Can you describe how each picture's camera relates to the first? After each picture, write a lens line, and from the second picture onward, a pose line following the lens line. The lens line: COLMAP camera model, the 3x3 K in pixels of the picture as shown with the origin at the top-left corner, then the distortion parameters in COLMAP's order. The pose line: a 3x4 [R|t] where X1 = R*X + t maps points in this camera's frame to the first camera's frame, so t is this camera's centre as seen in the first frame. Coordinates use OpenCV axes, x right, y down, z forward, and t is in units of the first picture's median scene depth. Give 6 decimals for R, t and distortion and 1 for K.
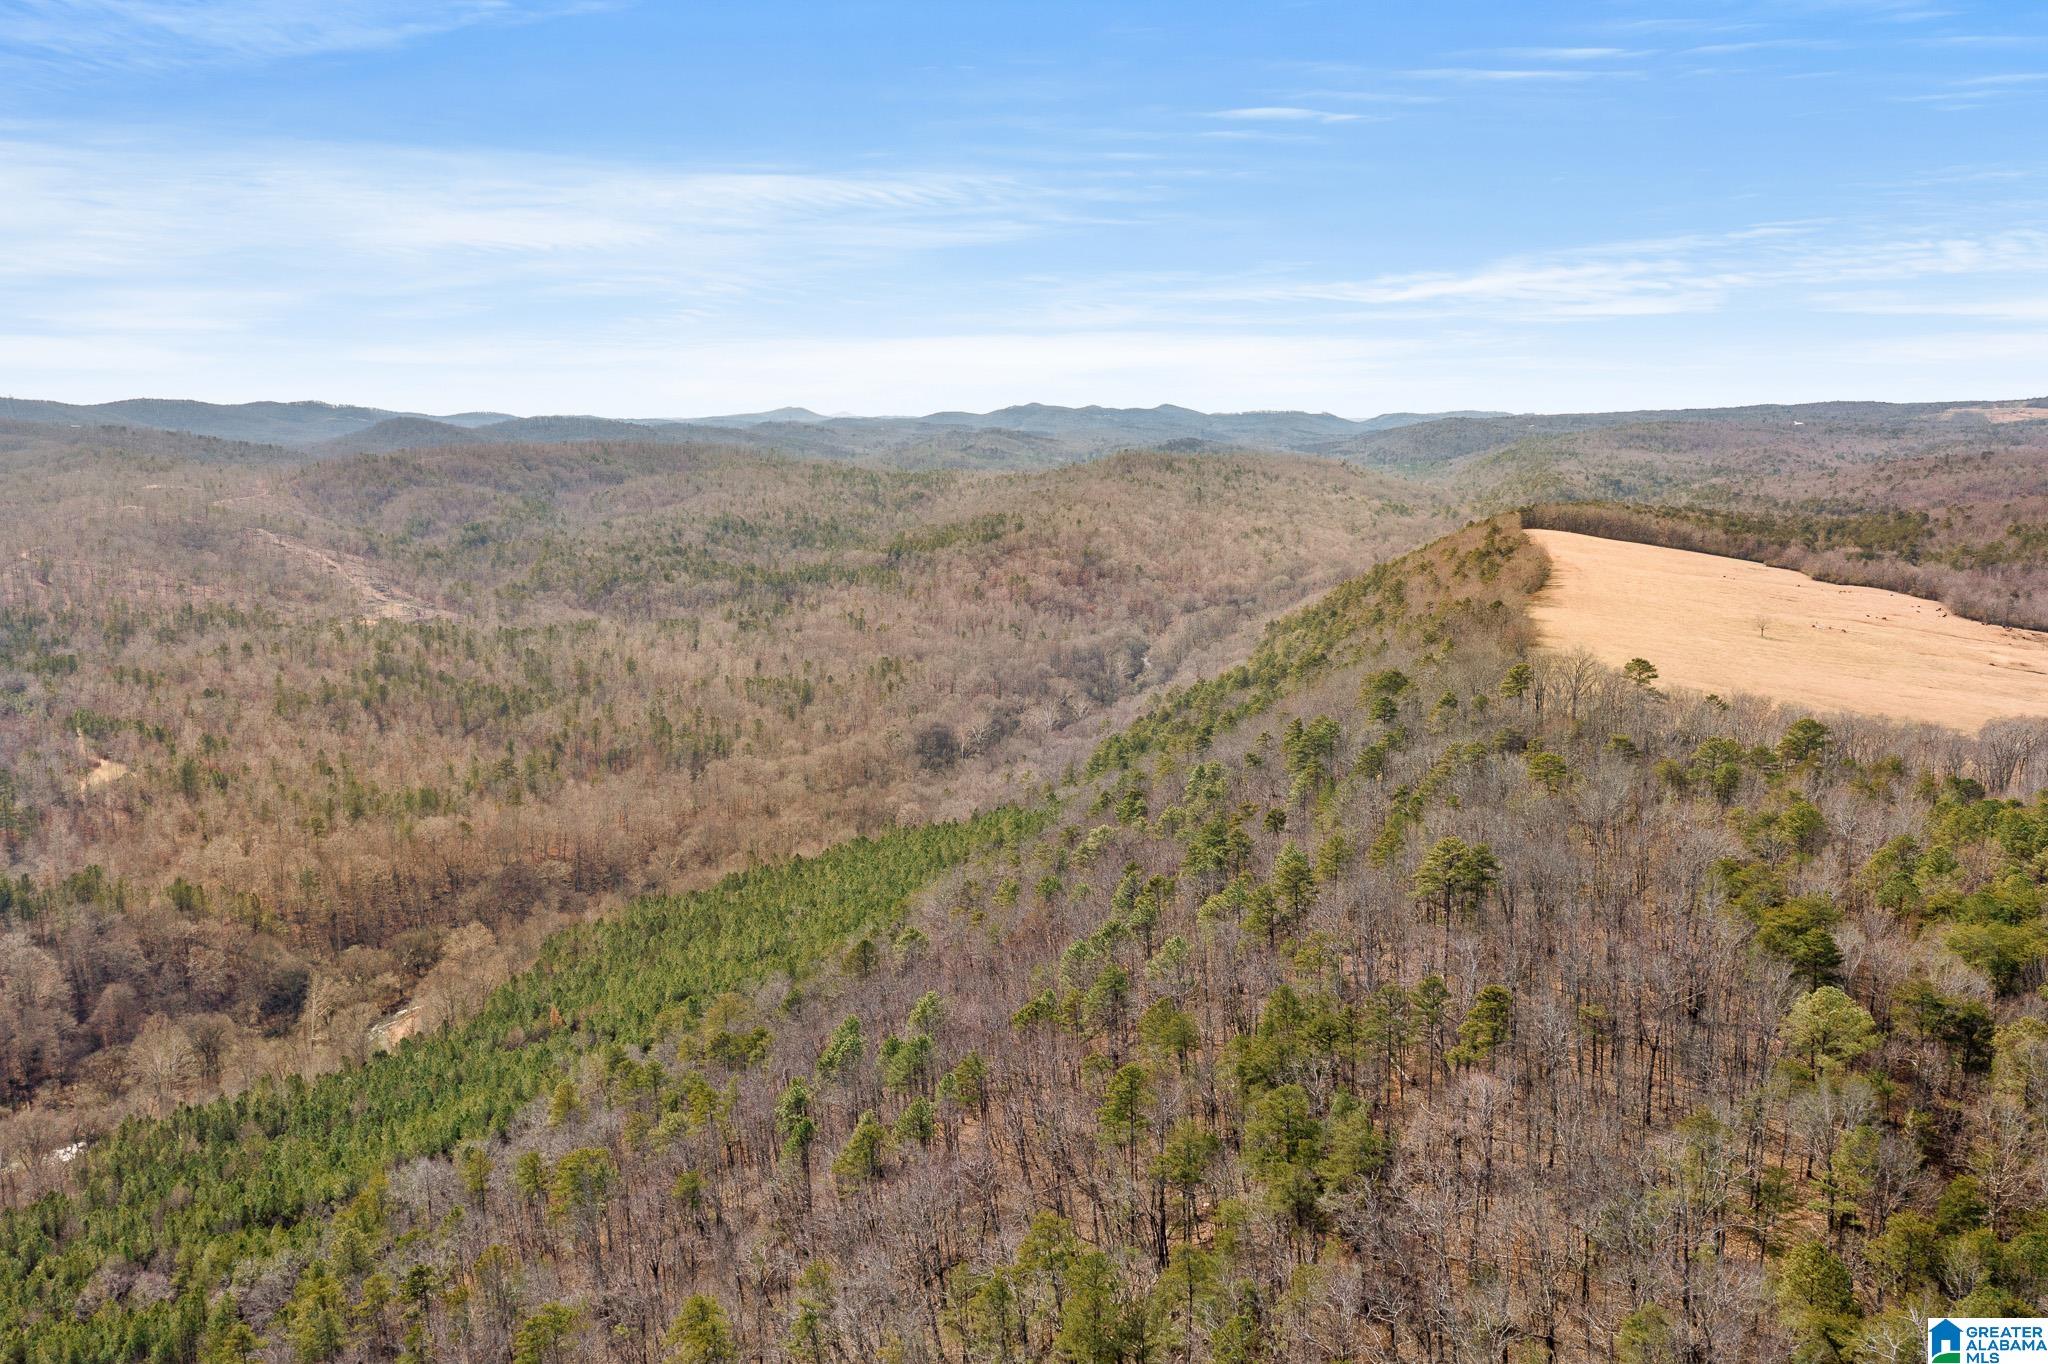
lens RADIAL K [[1591.5, 0, 1030.4], [0, 1591.5, 680.3], [0, 0, 1]] dist [-0.005552, 0.008271]
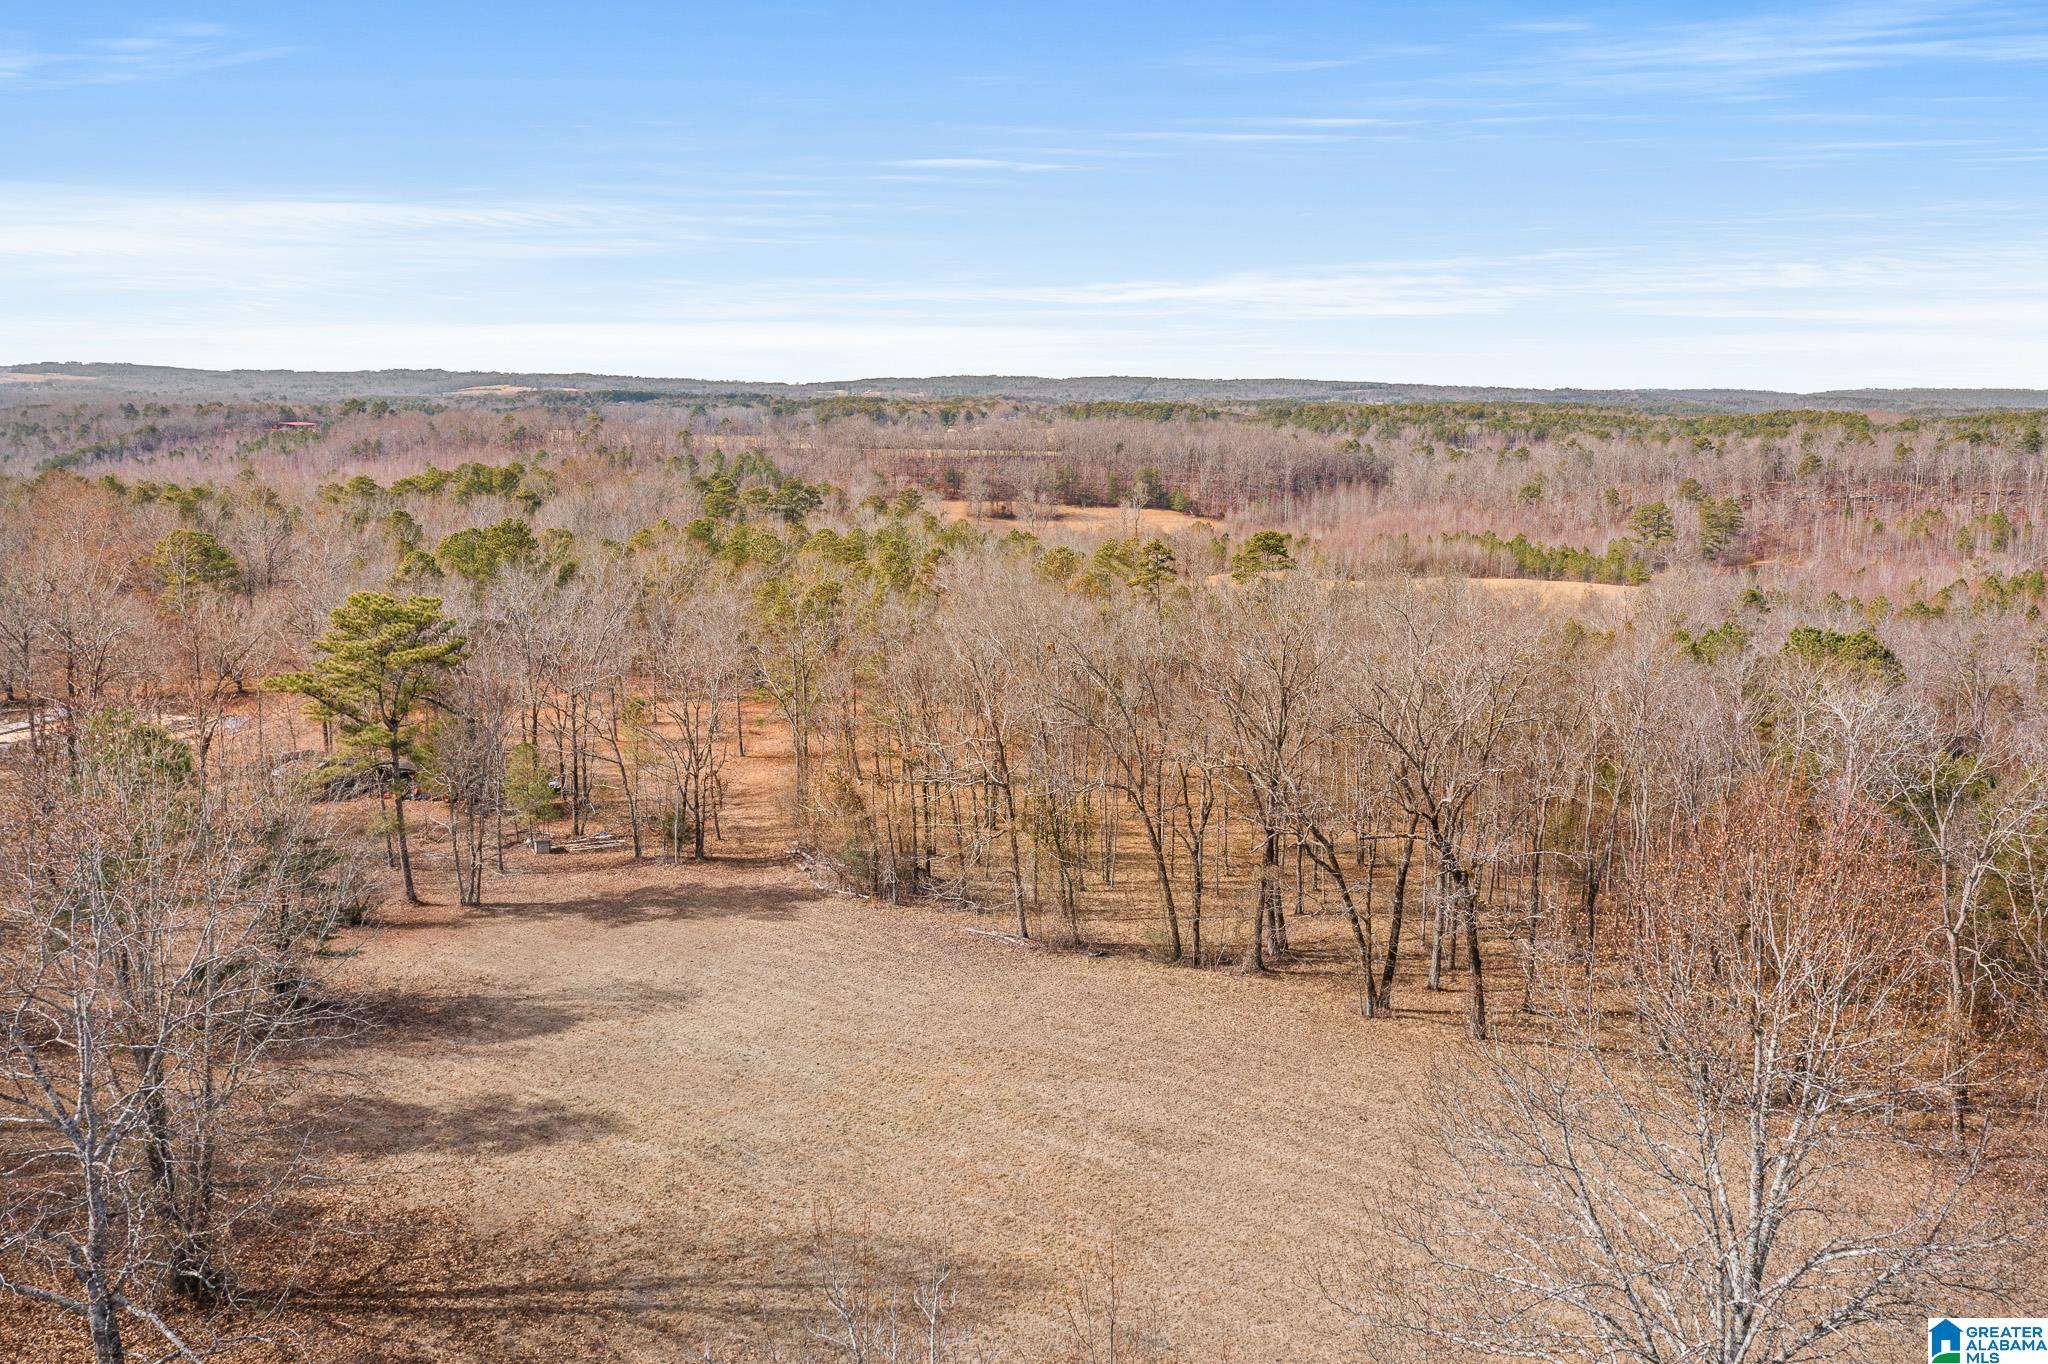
lens RADIAL K [[1646.9, 0, 1020.8], [0, 1646.9, 683.4], [0, 0, 1]] dist [-0.009814, 0.011304]
pose [[0.473478, -0.144217, 0.868919, -0.030157], [0.140082, 0.986278, 0.087364, 0.061899], [-0.869595, 0.080355, 0.487183, -0.159426]]
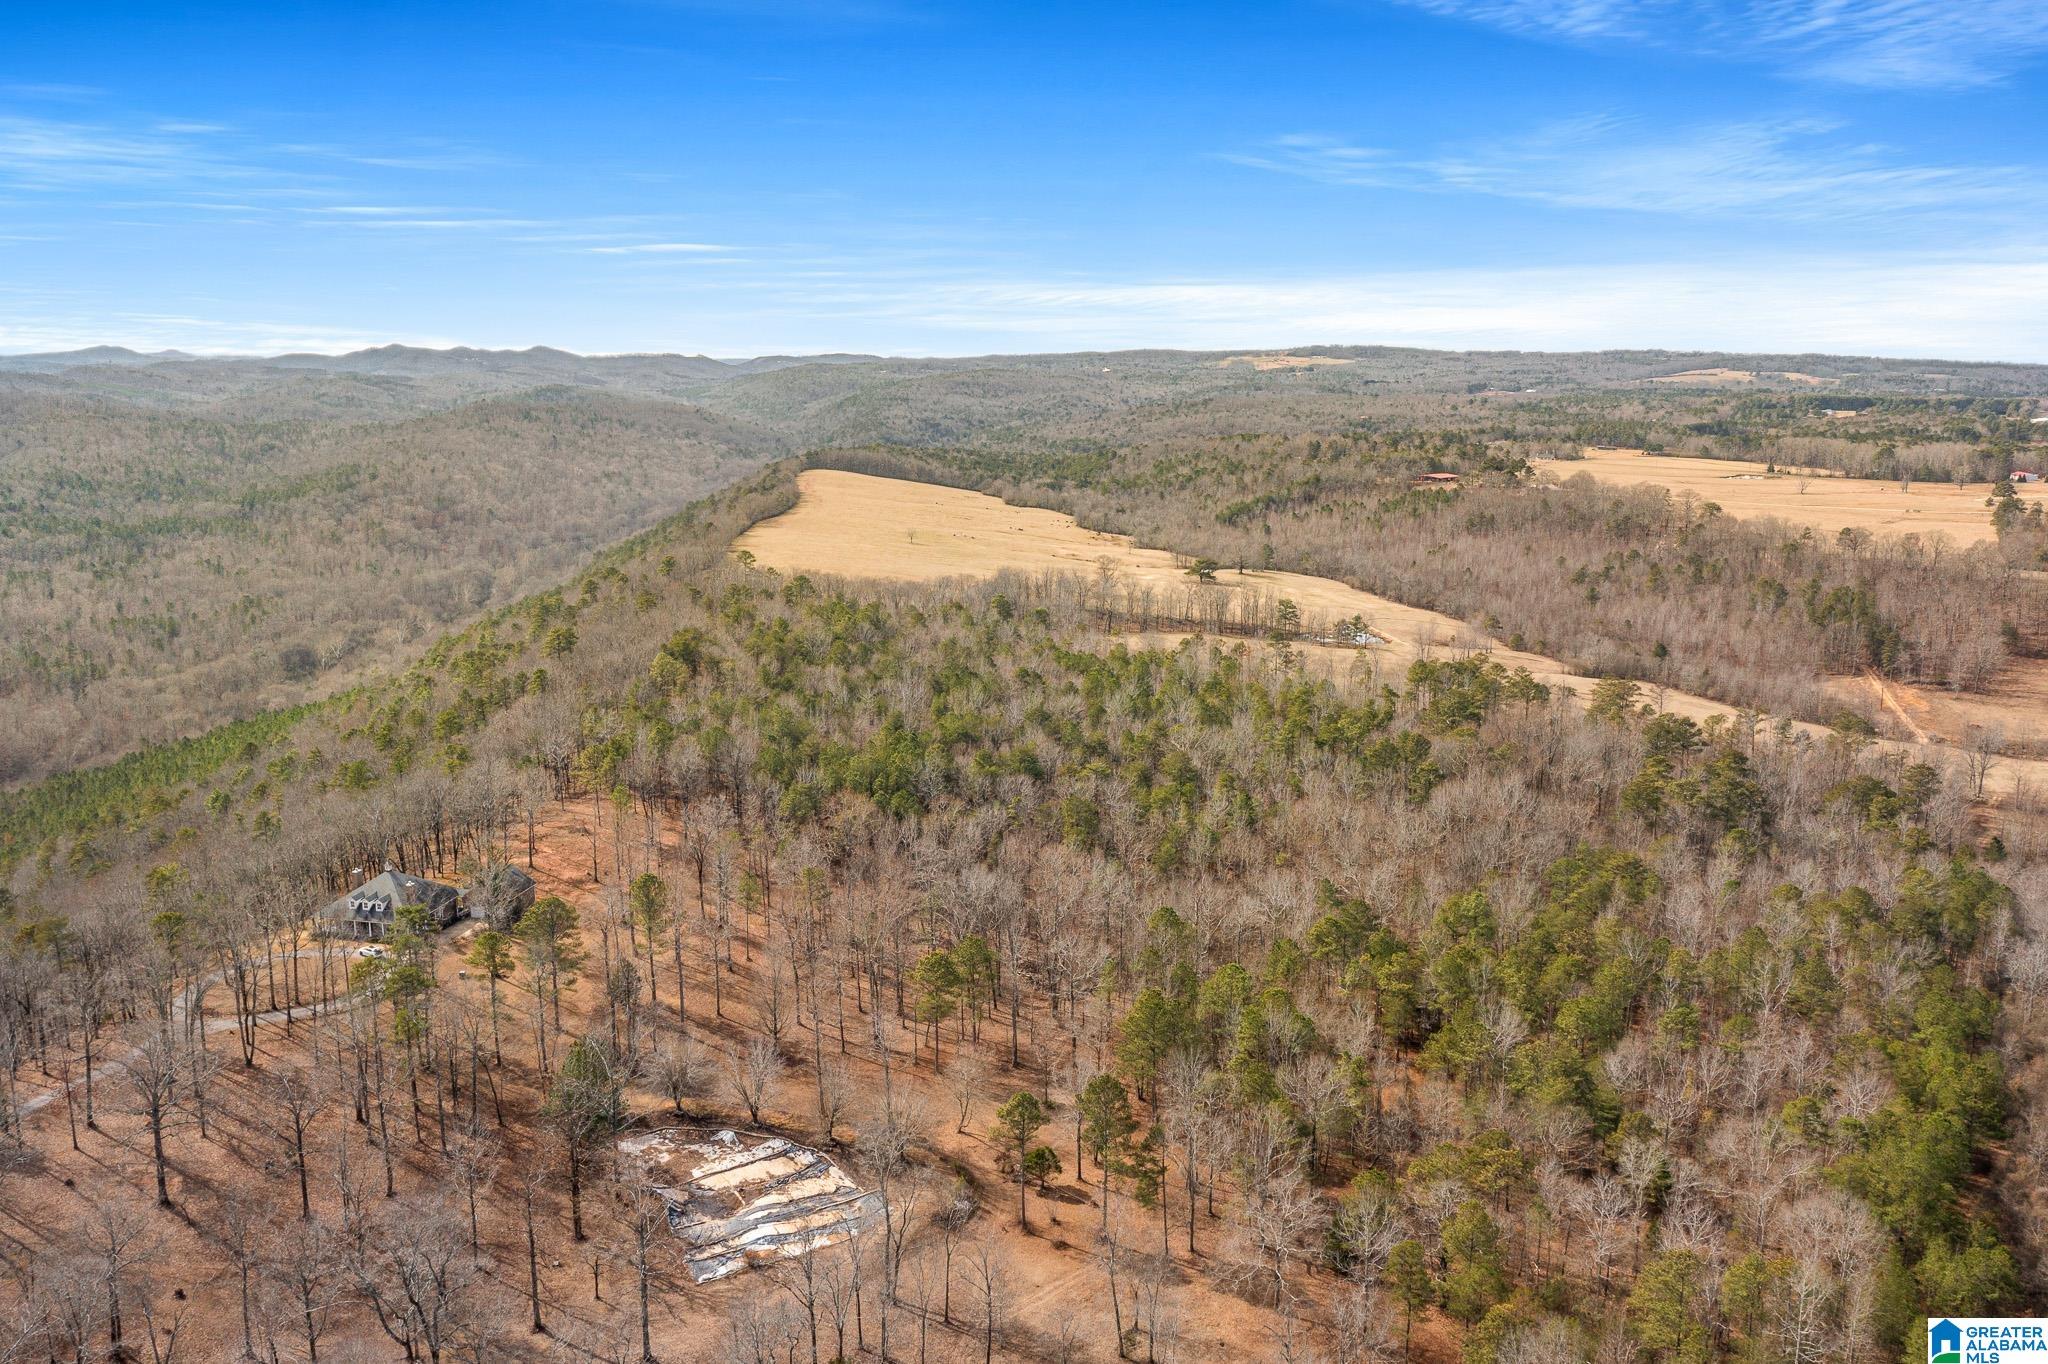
lens RADIAL K [[1623.4, 0, 1023.0], [0, 1623.4, 665.5], [0, 0, 1]] dist [-0.006438, 0.011094]
pose [[0.935179, -0.061802, 0.348741, 0.013417], [0.052971, 0.997989, 0.034813, 0.016517], [-0.350192, -0.014083, 0.936572, -0.184680]]
